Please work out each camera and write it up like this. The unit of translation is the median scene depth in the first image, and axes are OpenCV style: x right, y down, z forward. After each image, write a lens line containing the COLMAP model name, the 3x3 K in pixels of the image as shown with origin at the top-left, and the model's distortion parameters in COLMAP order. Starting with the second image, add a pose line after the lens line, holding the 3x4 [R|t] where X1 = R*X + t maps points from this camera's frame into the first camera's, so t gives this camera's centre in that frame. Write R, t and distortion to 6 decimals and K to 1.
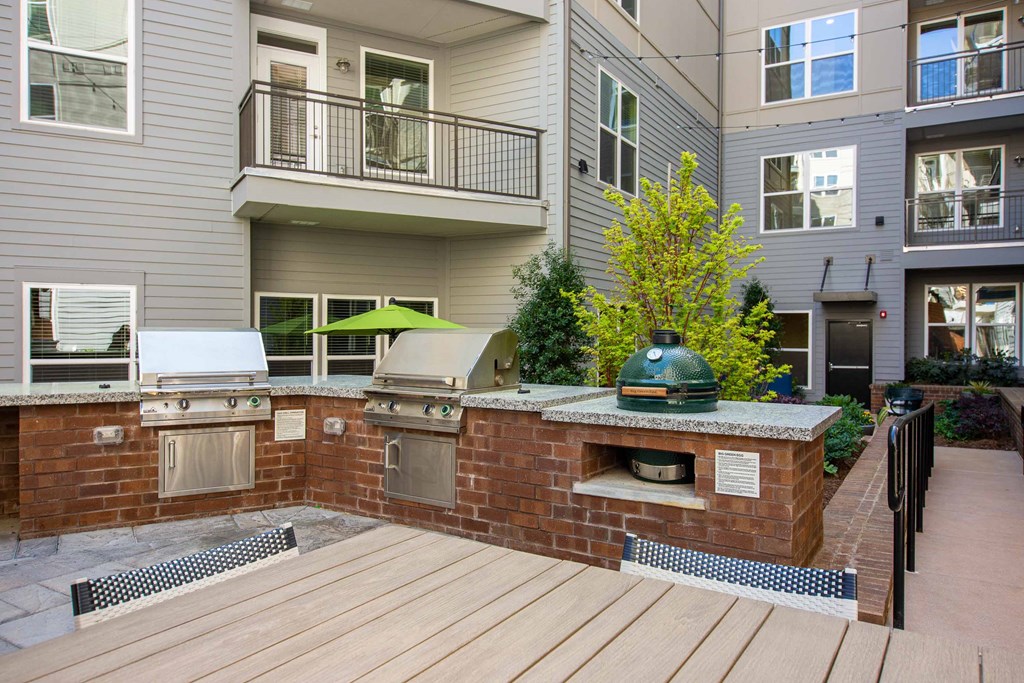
lens RADIAL K [[713.5, 0, 515.0], [0, 713.5, 338.9], [0, 0, 1]] dist [0.009701, -0.003540]
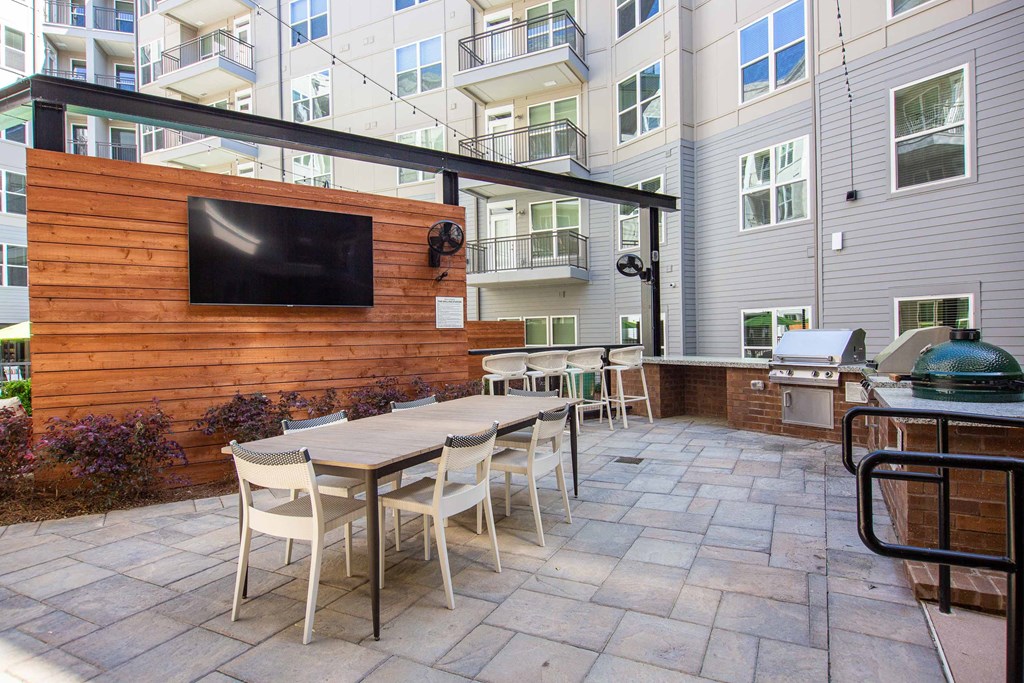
lens RADIAL K [[556.9, 0, 514.3], [0, 556.9, 341.0], [0, 0, 1]] dist [0.006136, -0.002063]
pose [[0.065242, 0.004408, -0.997860, 0.871064], [0.009535, 0.999942, 0.005041, -0.000729], [0.997824, -0.009844, 0.065196, 0.217868]]
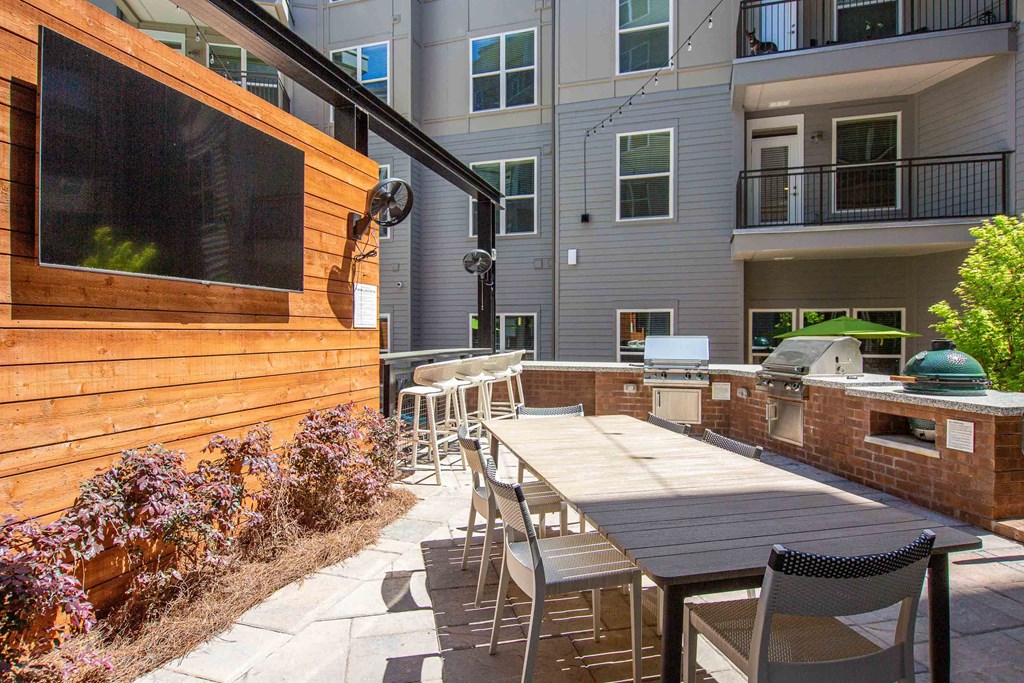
lens RADIAL K [[579.1, 0, 507.5], [0, 579.1, 337.4], [0, 0, 1]] dist [0.012983, -0.000855]
pose [[0.671249, 0.000953, -0.741232, 0.421648], [-0.003266, 0.999993, -0.001672, -0.009320], [0.741225, 0.003544, 0.671247, -0.381121]]
